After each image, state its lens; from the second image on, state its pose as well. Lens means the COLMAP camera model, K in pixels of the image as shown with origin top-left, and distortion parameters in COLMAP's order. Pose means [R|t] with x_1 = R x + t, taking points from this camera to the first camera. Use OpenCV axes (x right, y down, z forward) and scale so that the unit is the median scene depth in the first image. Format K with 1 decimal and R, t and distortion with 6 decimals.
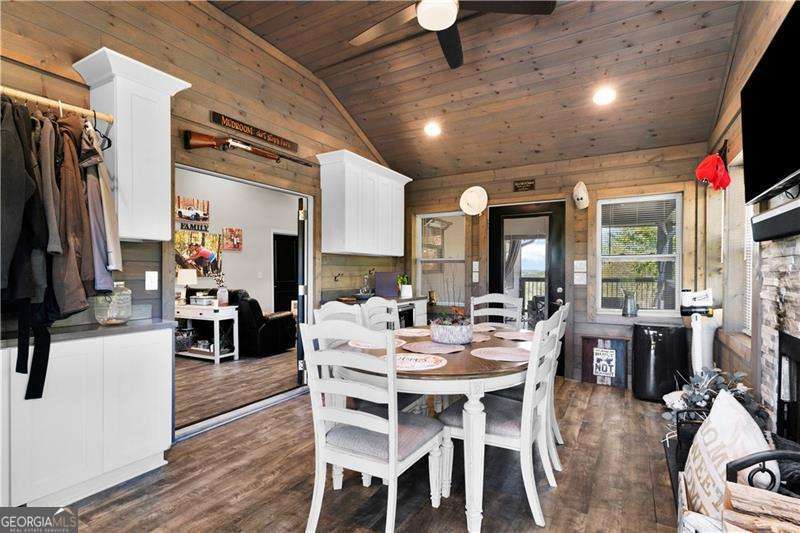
lens RADIAL K [[396.1, 0, 400.0], [0, 396.1, 266.5], [0, 0, 1]] dist [-0.000226, 0.000095]
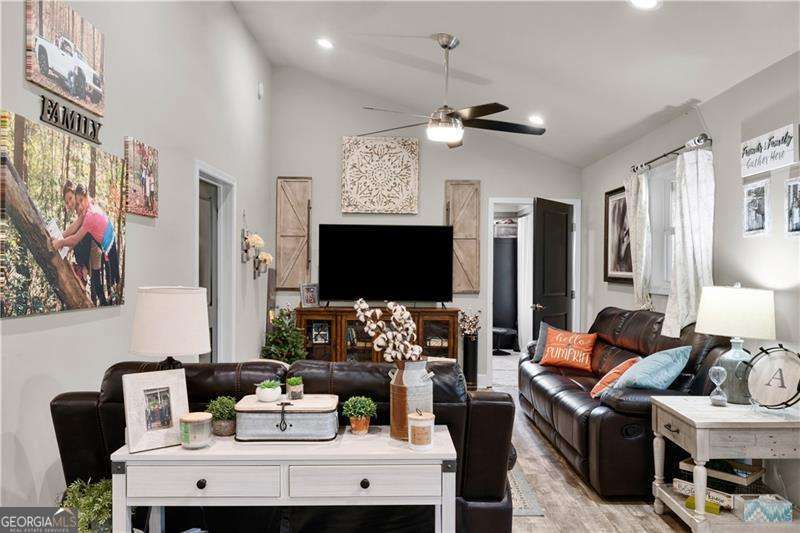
lens RADIAL K [[635.2, 0, 400.0], [0, 635.2, 266.5], [0, 0, 1]] dist [0.003886, 0.002458]
pose [[0.869265, 0.006491, 0.494304, -0.543183], [-0.010959, 0.999921, 0.006140, -0.008560], [-0.494225, -0.010754, 0.869268, 0.532732]]
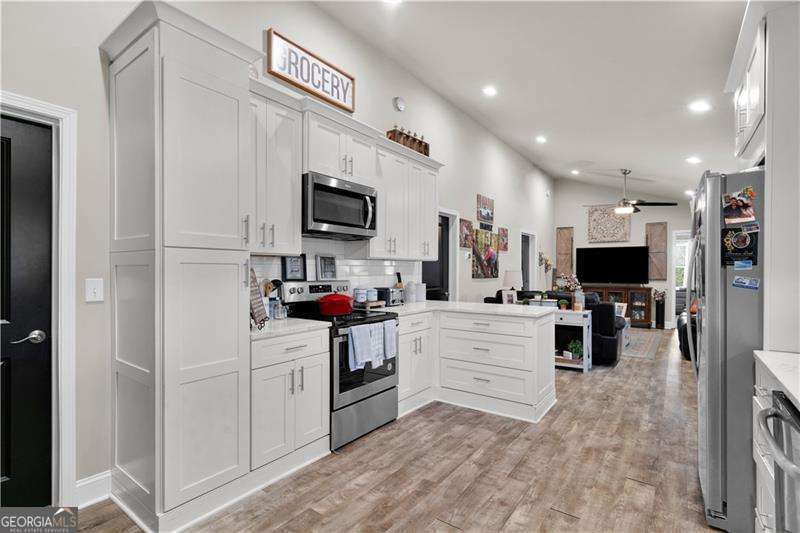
lens RADIAL K [[380.0, 0, 400.0], [0, 380.0, 266.5], [0, 0, 1]] dist [0.001440, 0.000579]
pose [[0.993928, 0.001279, -0.110027, -0.632276], [-0.001232, 0.999999, 0.000493, -0.002448], [0.110028, -0.000354, 0.993928, 0.053024]]
